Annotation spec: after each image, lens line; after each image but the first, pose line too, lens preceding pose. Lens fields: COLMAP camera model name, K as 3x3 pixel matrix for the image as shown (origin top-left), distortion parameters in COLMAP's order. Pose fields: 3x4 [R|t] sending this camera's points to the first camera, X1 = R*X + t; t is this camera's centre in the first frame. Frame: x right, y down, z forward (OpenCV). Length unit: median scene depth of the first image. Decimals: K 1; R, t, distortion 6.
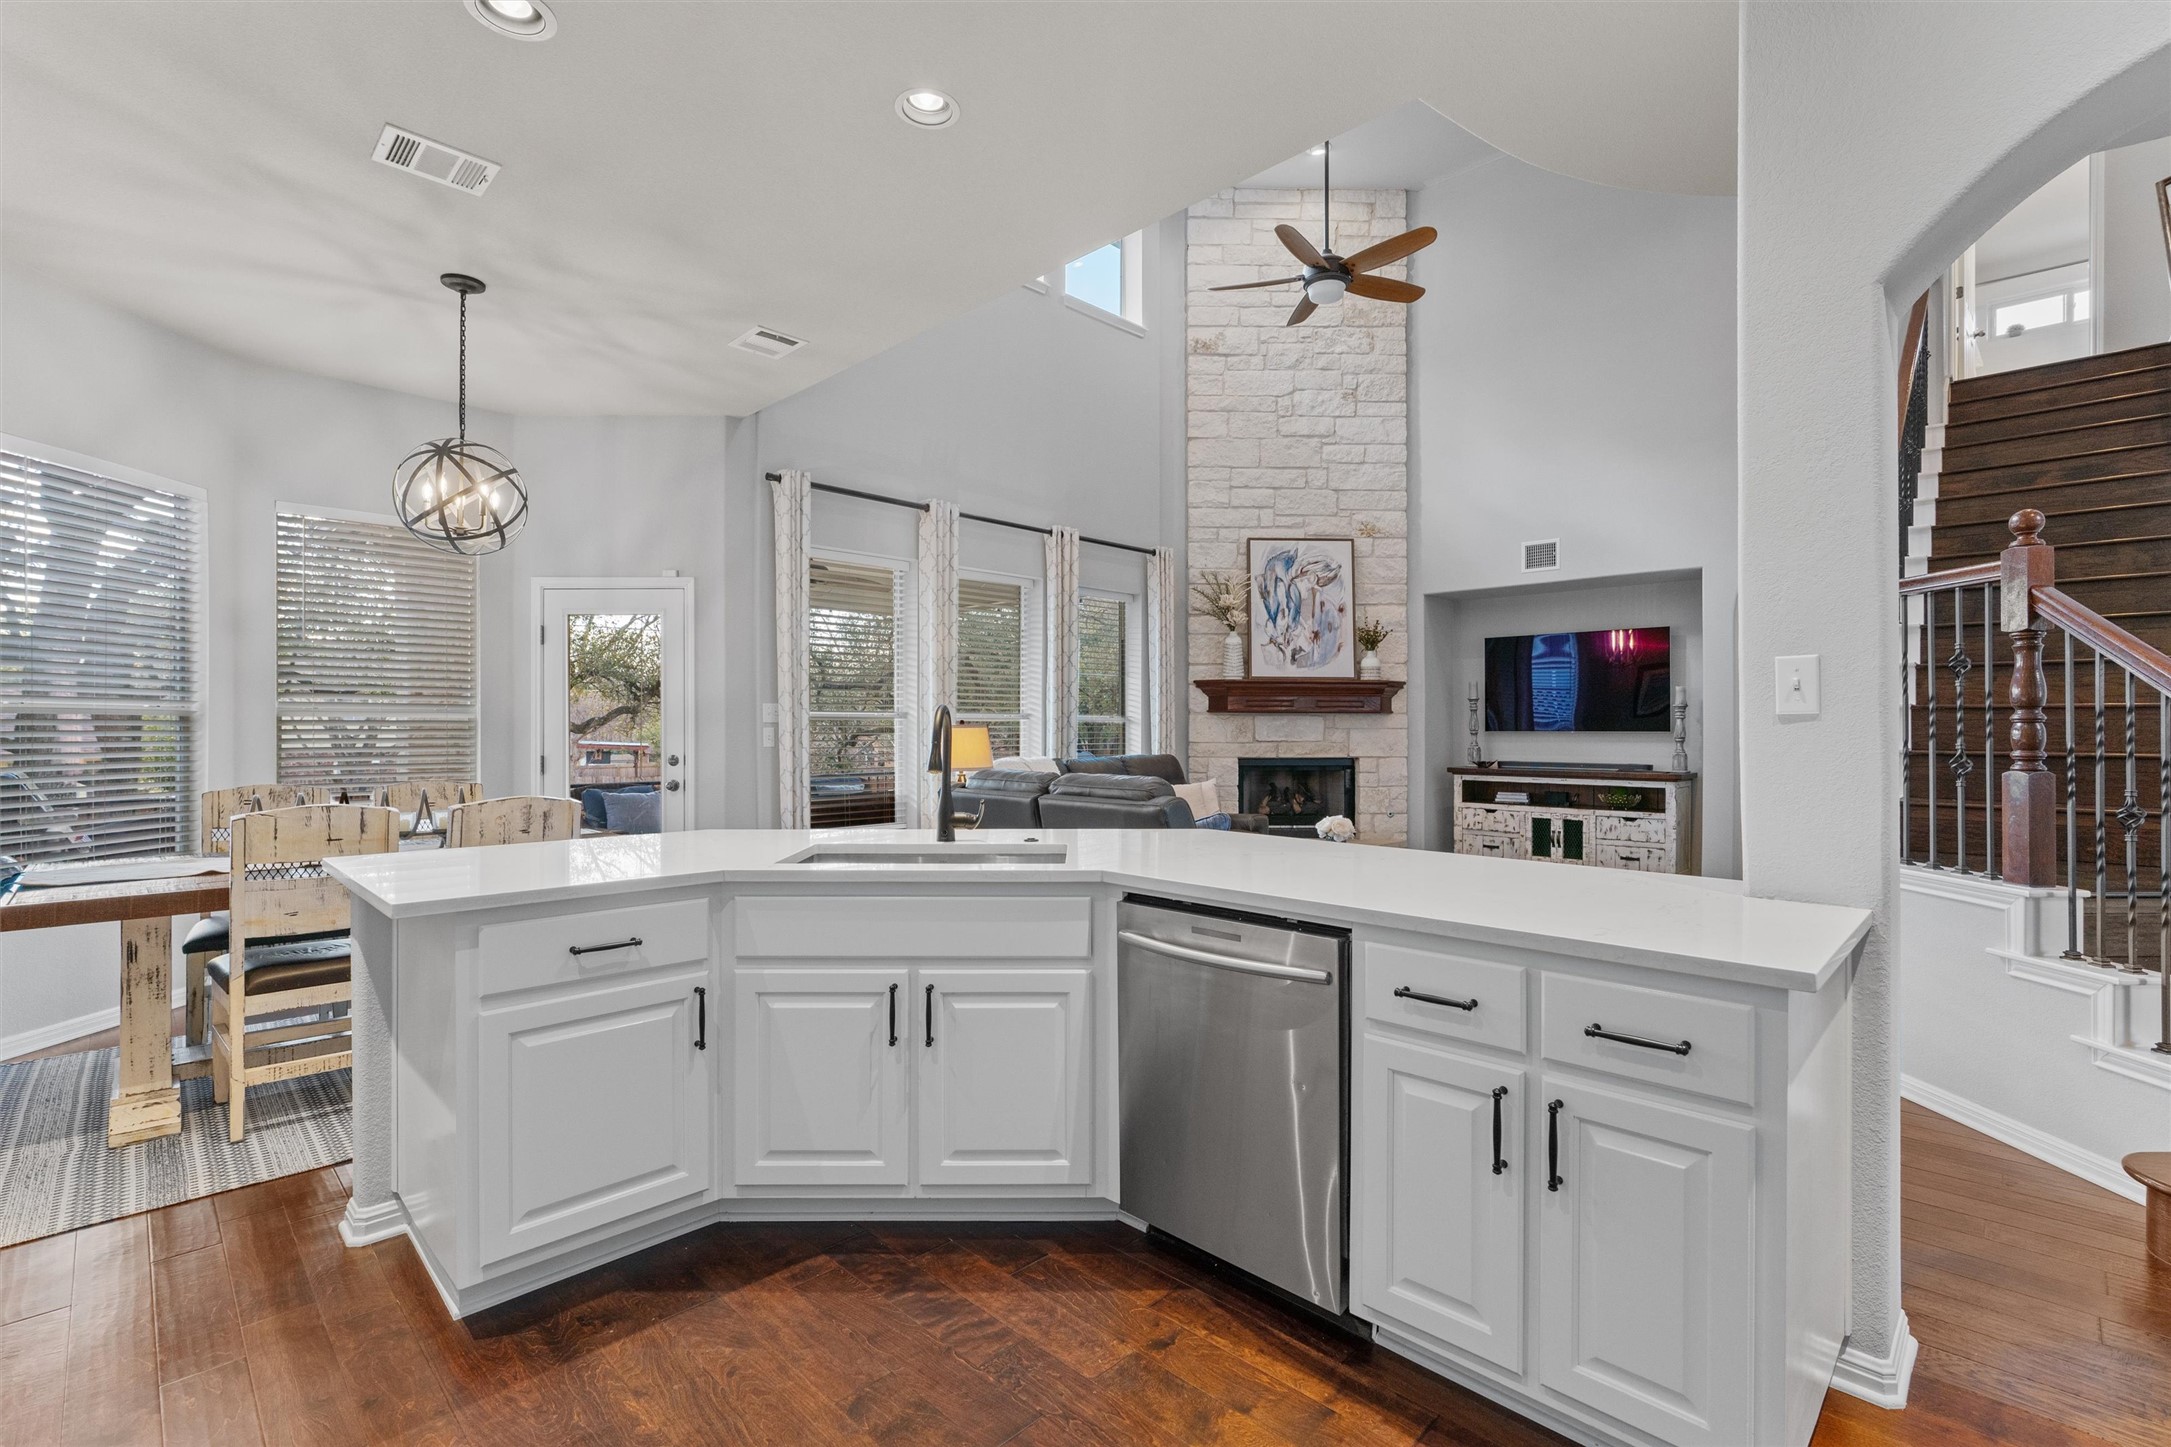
lens RADIAL K [[969.7, 0, 1090.9], [0, 969.7, 727.3], [0, 0, 1]] dist [-0.006449, 0.001900]
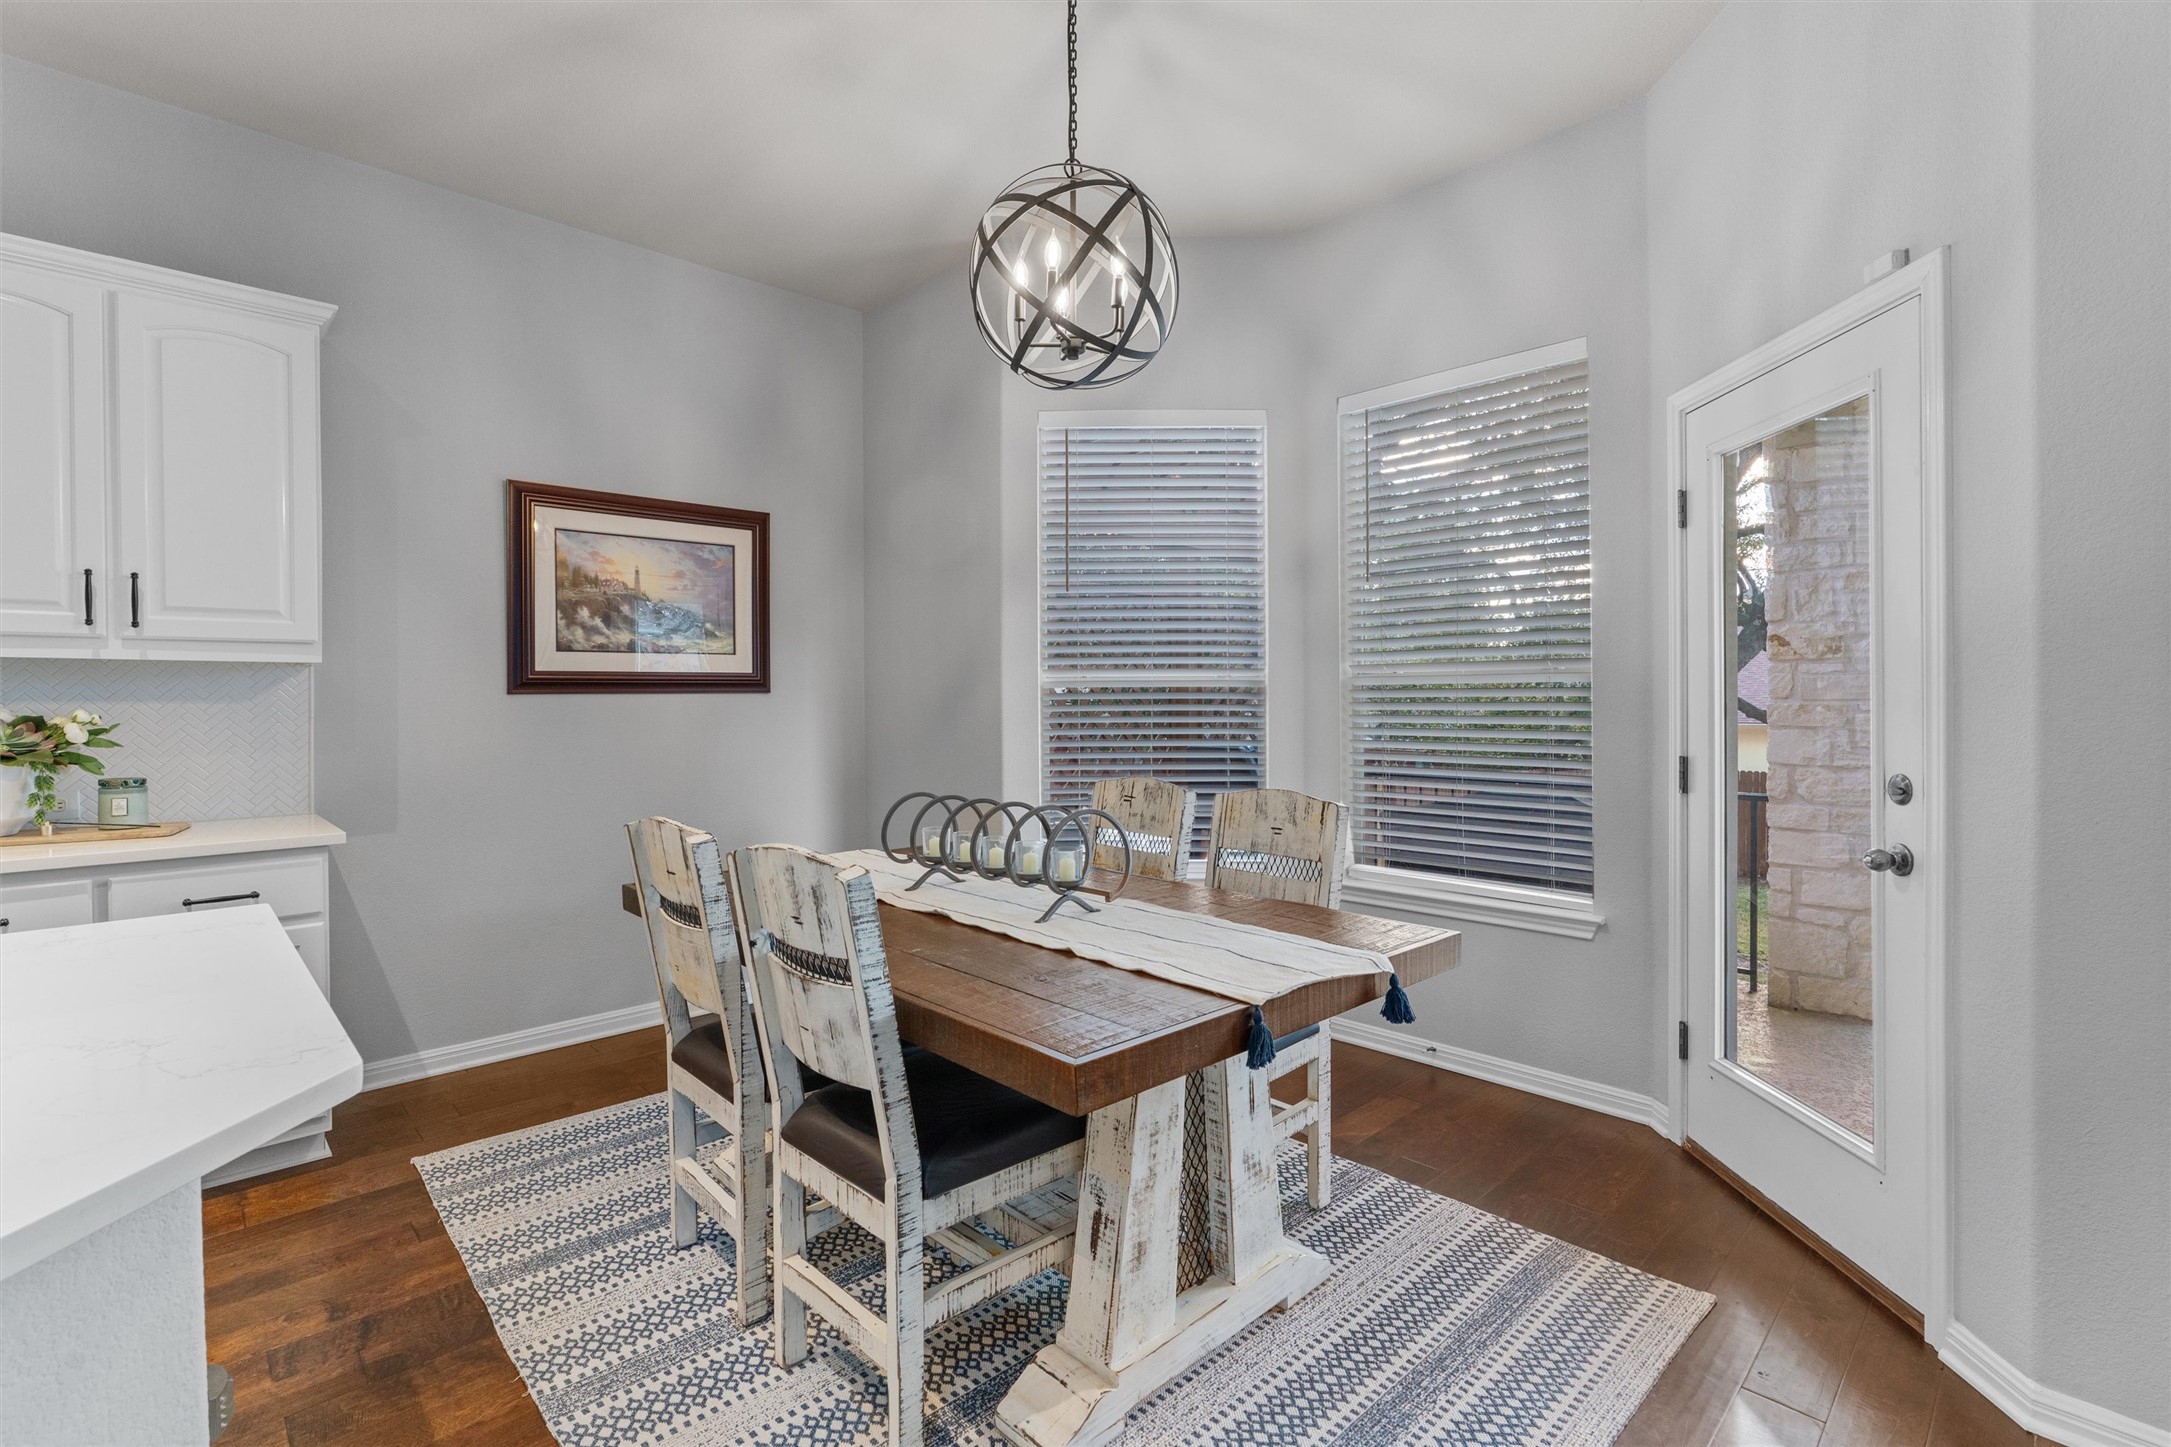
lens RADIAL K [[969.7, 0, 1093.6], [0, 969.7, 710.4], [0, 0, 1]] dist [-0.006449, 0.001900]
pose [[-0.032468, 0.008748, -0.999434, -0.045698], [0.006175, 0.999944, 0.008552, 0.000102], [0.999454, -0.005894, -0.032520, 0.478413]]
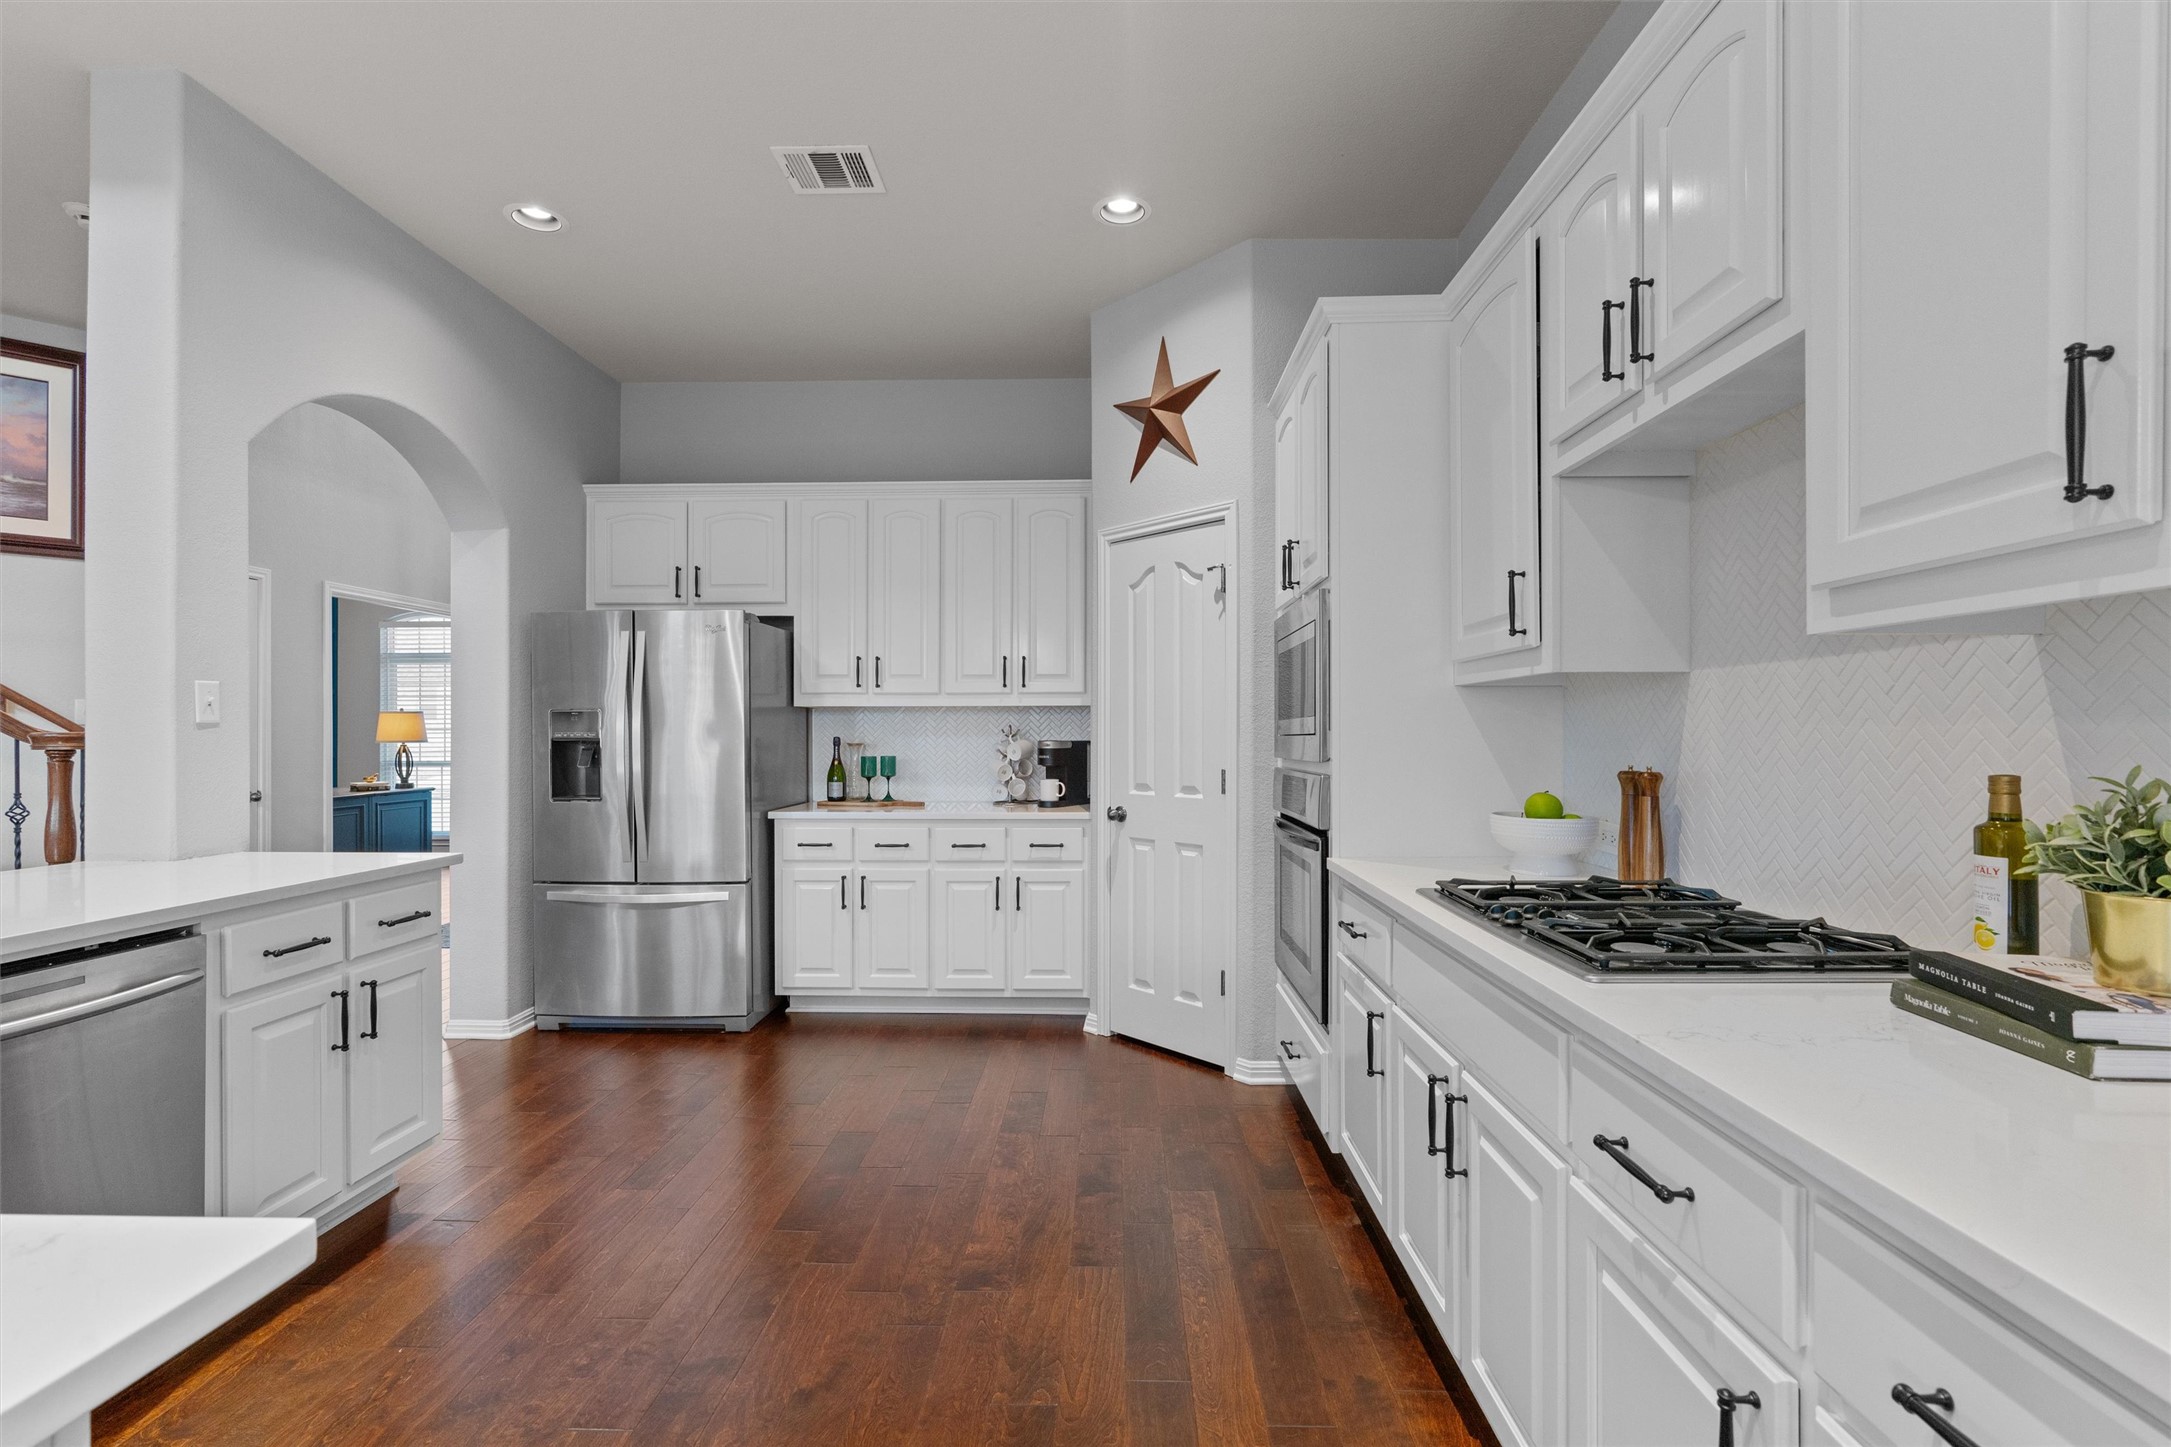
lens RADIAL K [[969.7, 0, 1086.0], [0, 969.7, 734.3], [0, 0, 1]] dist [-0.006449, 0.001900]
pose [[-0.690730, -0.001764, 0.723111, -0.262421], [0.001263, 0.999993, 0.003646, 0.000146], [-0.723112, 0.003432, -0.690722, 0.234277]]
